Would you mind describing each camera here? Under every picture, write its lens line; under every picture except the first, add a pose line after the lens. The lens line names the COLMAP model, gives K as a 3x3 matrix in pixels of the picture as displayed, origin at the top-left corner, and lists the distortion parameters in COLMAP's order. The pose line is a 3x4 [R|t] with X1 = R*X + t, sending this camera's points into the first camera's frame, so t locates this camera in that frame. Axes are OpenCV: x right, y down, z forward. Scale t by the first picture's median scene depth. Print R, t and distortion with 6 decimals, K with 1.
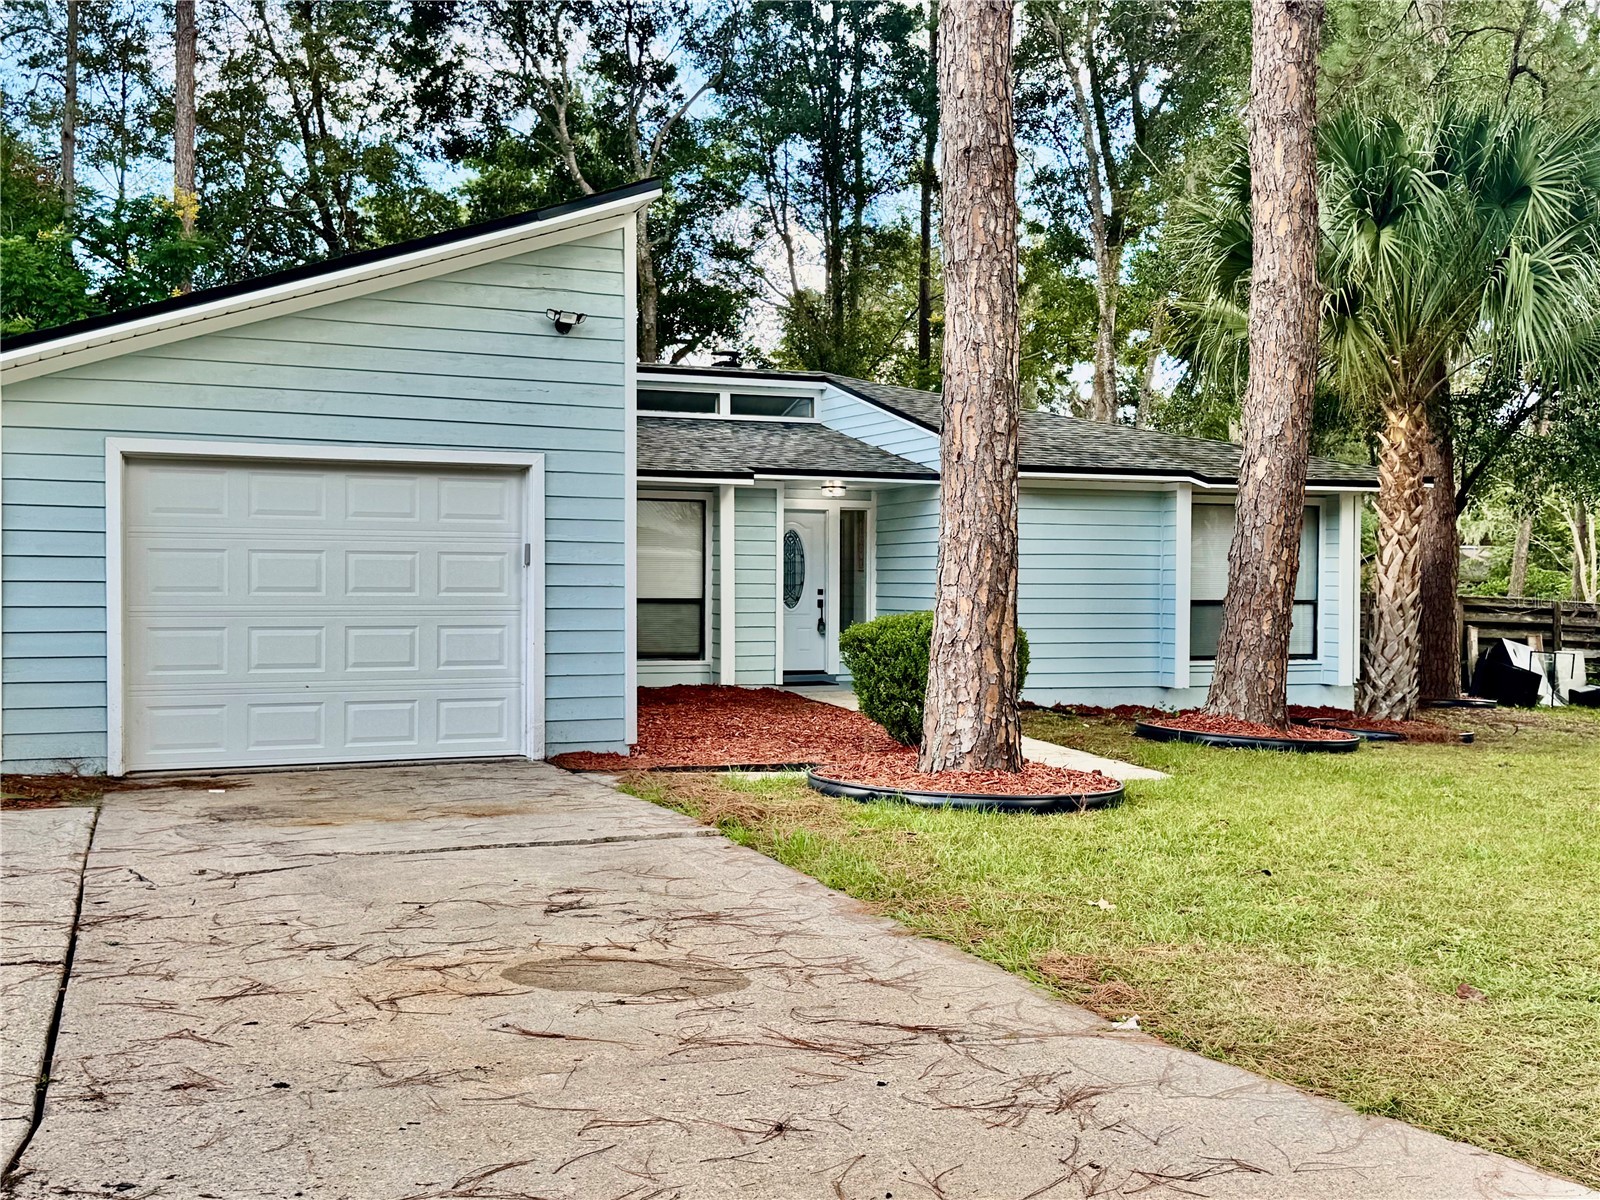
lens RADIAL K [[1750.6, 0, 801.2], [0, 1750.6, 601.2], [0, 0, 1]] dist [0.091584, 0.000000]
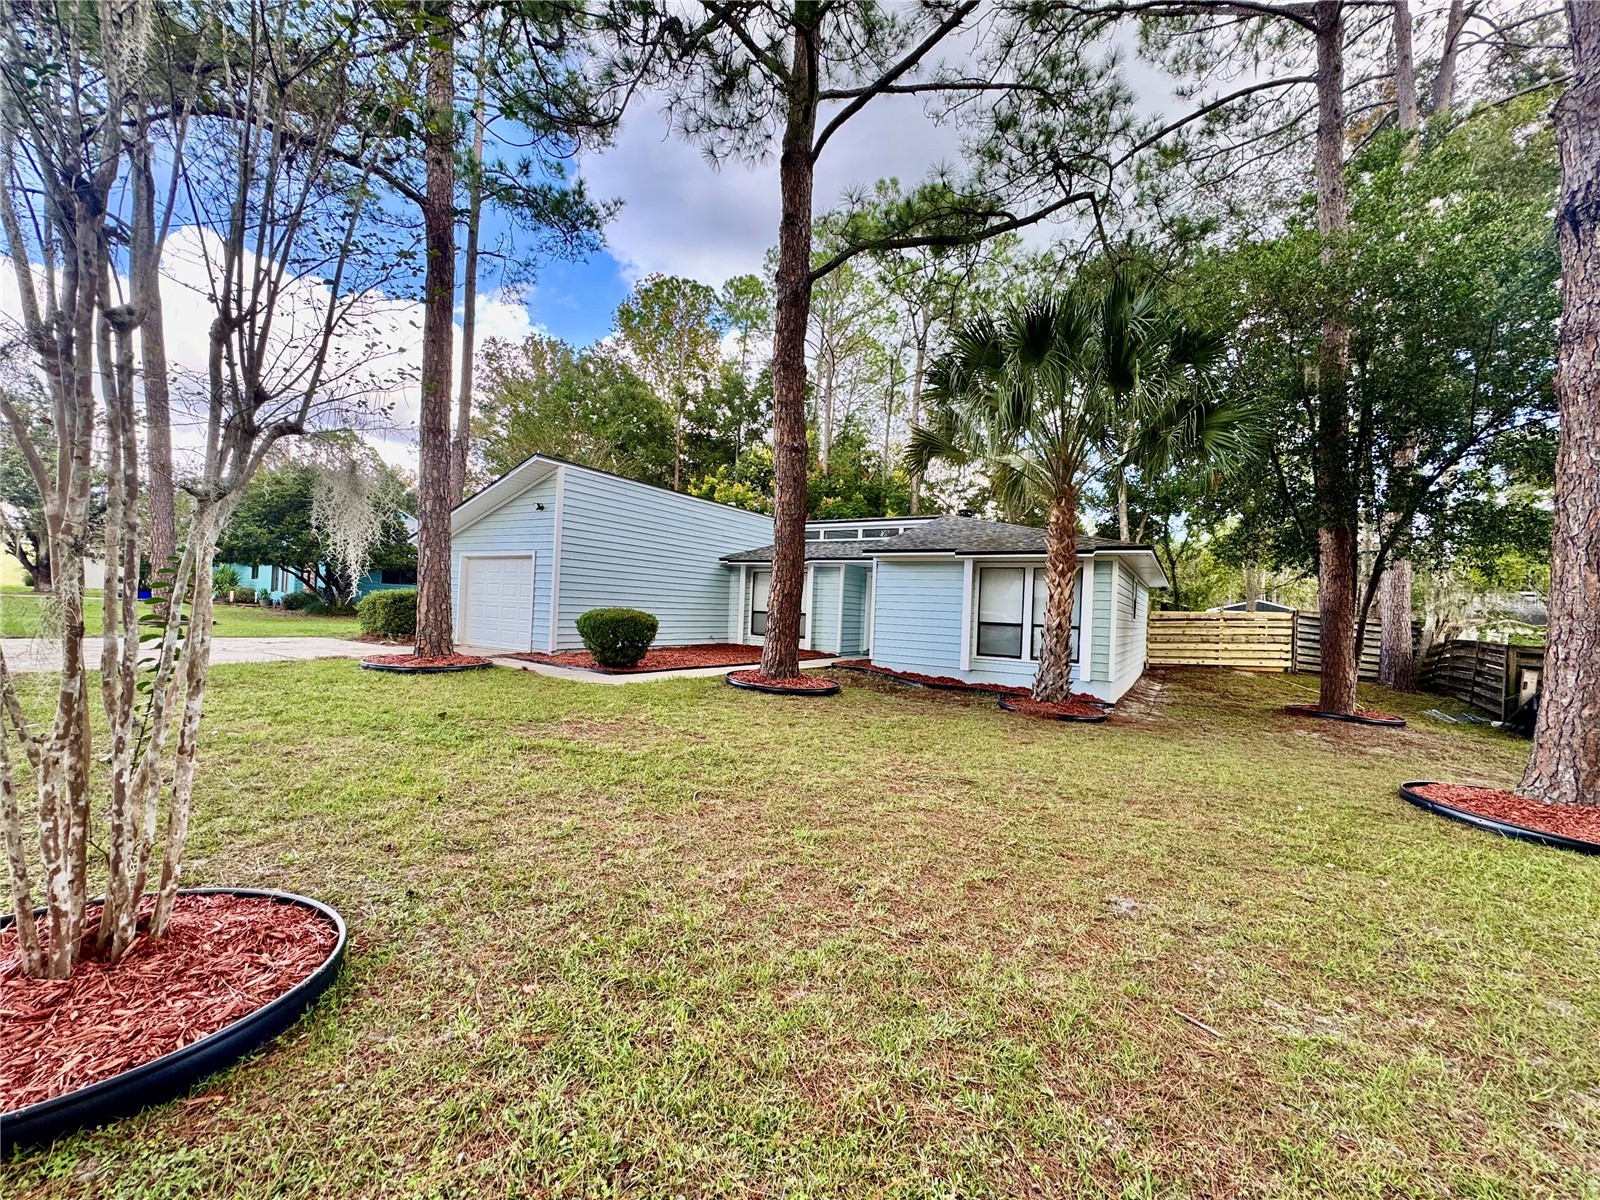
lens RADIAL K [[649.1, 0, 800.5], [0, 649.1, 601.9], [0, 0, 1]] dist [0.000384, 0.000014]
pose [[0.586638, 0.011102, -0.809773, 0.851332], [-0.049701, 0.998515, -0.022316, 0.004052], [0.808323, 0.053338, 0.586319, 0.611415]]
